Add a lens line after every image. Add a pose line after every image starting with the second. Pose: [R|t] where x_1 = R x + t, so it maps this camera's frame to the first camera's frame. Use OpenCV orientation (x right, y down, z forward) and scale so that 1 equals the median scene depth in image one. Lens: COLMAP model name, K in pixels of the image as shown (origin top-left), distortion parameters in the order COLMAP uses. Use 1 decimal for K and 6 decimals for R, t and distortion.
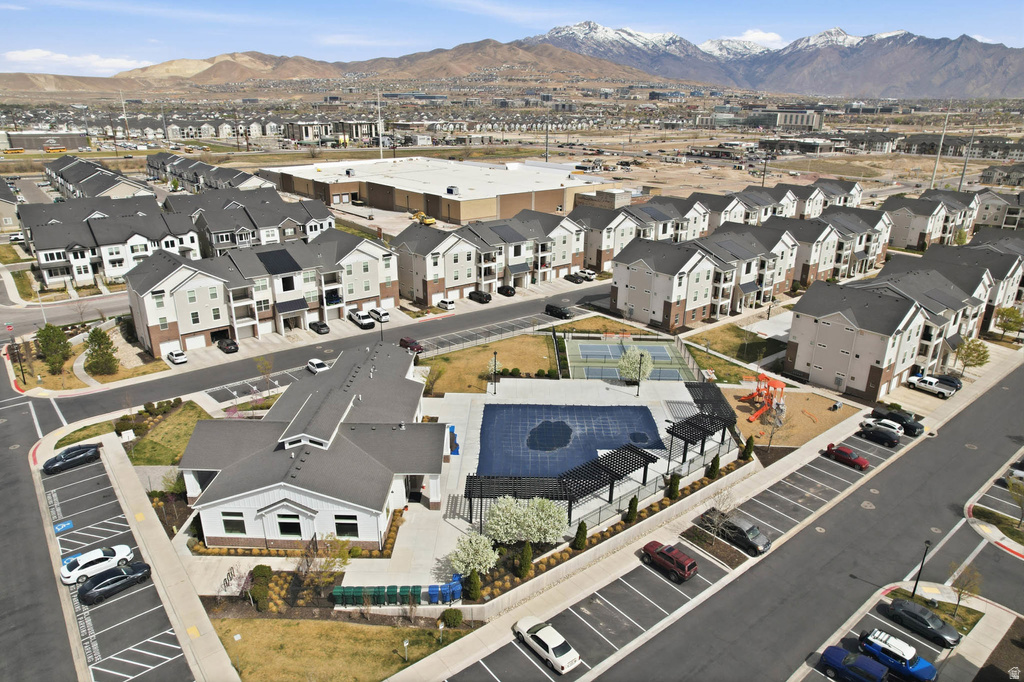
lens RADIAL K [[652.0, 0, 512.0], [0, 652.0, 341.0], [0, 0, 1]] dist [-0.087970, 0.080079]
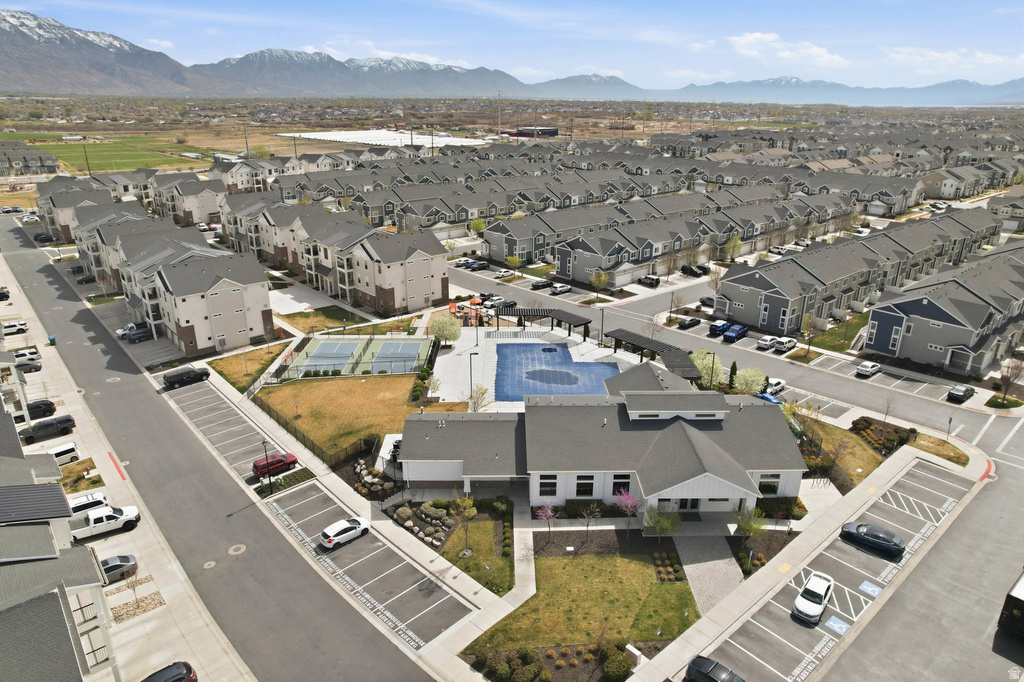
lens RADIAL K [[652.0, 0, 512.0], [0, 652.0, 341.0], [0, 0, 1]] dist [-0.087970, 0.080079]
pose [[-0.016462, -0.359890, 0.932849, -0.777219], [0.344873, 0.873677, 0.343148, -0.261510], [-0.938505, 0.327363, 0.109734, 0.693938]]
